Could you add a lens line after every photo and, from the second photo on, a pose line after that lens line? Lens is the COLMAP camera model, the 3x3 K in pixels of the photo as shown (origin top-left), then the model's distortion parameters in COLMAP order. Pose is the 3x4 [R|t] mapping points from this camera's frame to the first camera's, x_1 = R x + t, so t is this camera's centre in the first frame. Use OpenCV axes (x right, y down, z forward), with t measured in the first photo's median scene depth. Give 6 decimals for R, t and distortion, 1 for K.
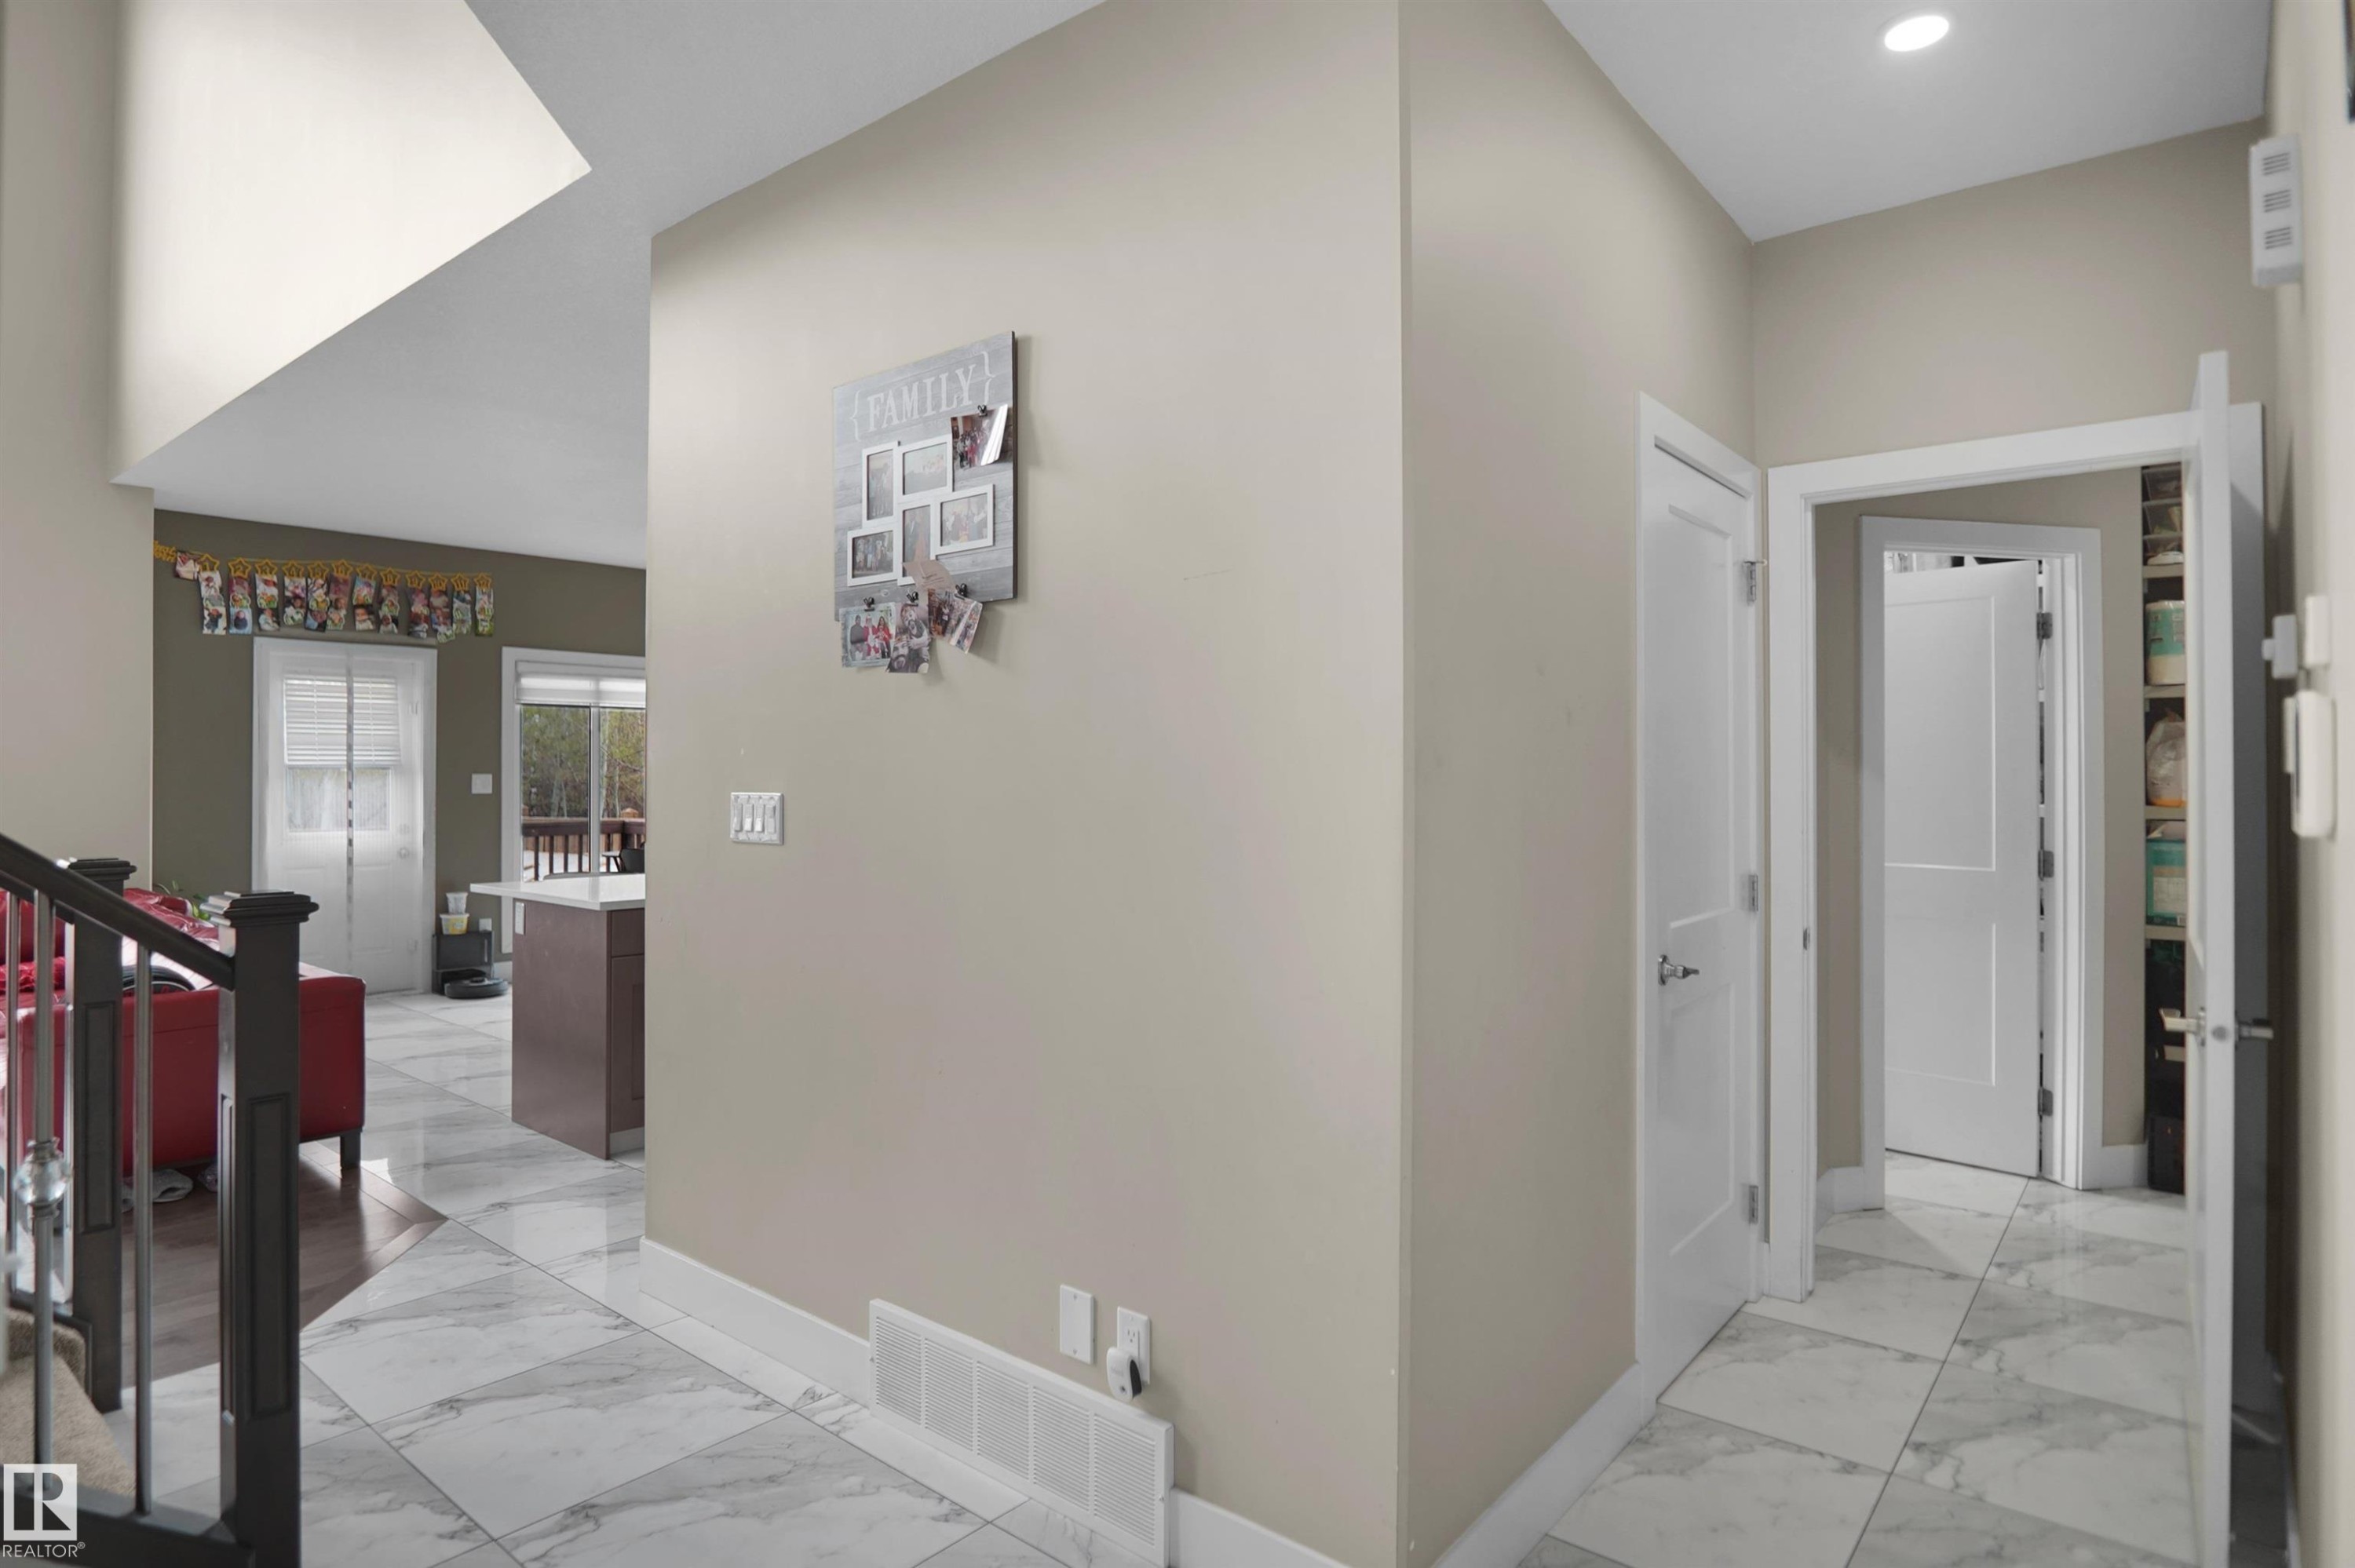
lens RADIAL K [[1269.6, 0, 1179.9], [0, 1269.6, 773.9], [0, 0, 1]] dist [-0.030807, 0.002415]
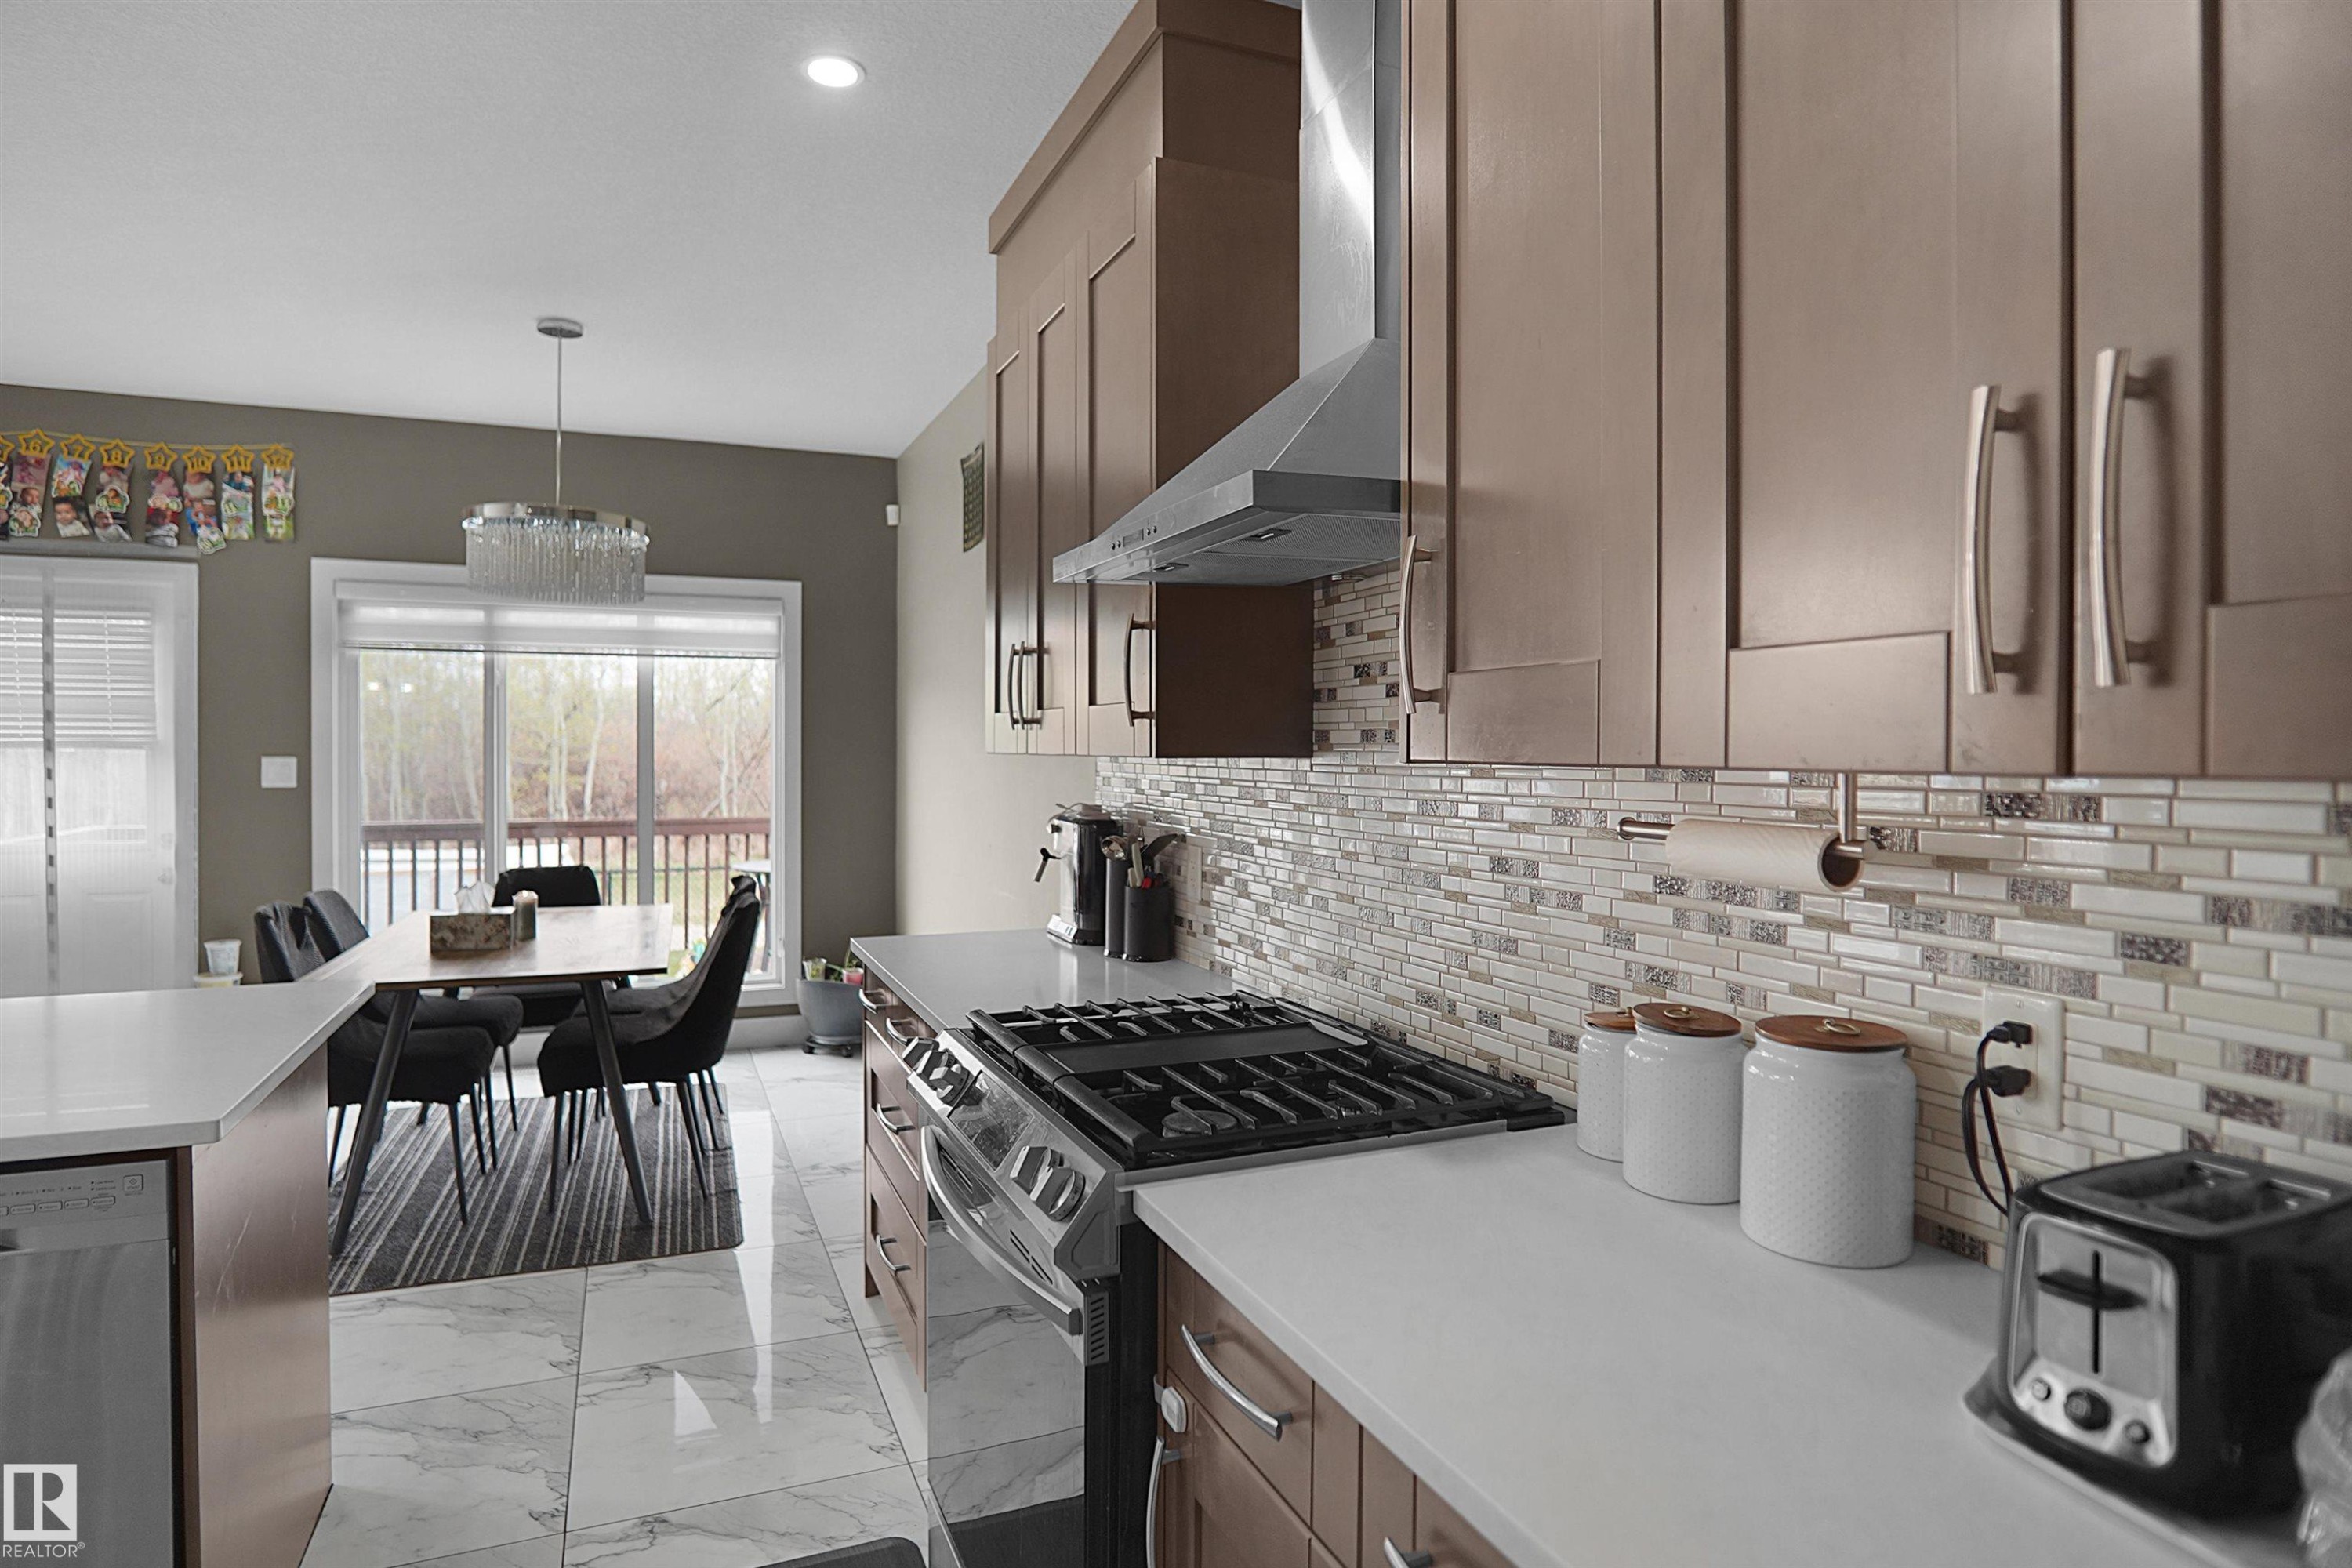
lens RADIAL K [[1268.2, 0, 1179.4], [0, 1268.2, 781.5], [0, 0, 1]] dist [-0.030807, 0.002415]
pose [[0.882731, 0.010888, -0.469752, 0.163815], [-0.004360, 0.999878, 0.014983, 0.000968], [0.469858, -0.011178, 0.882671, 0.700141]]
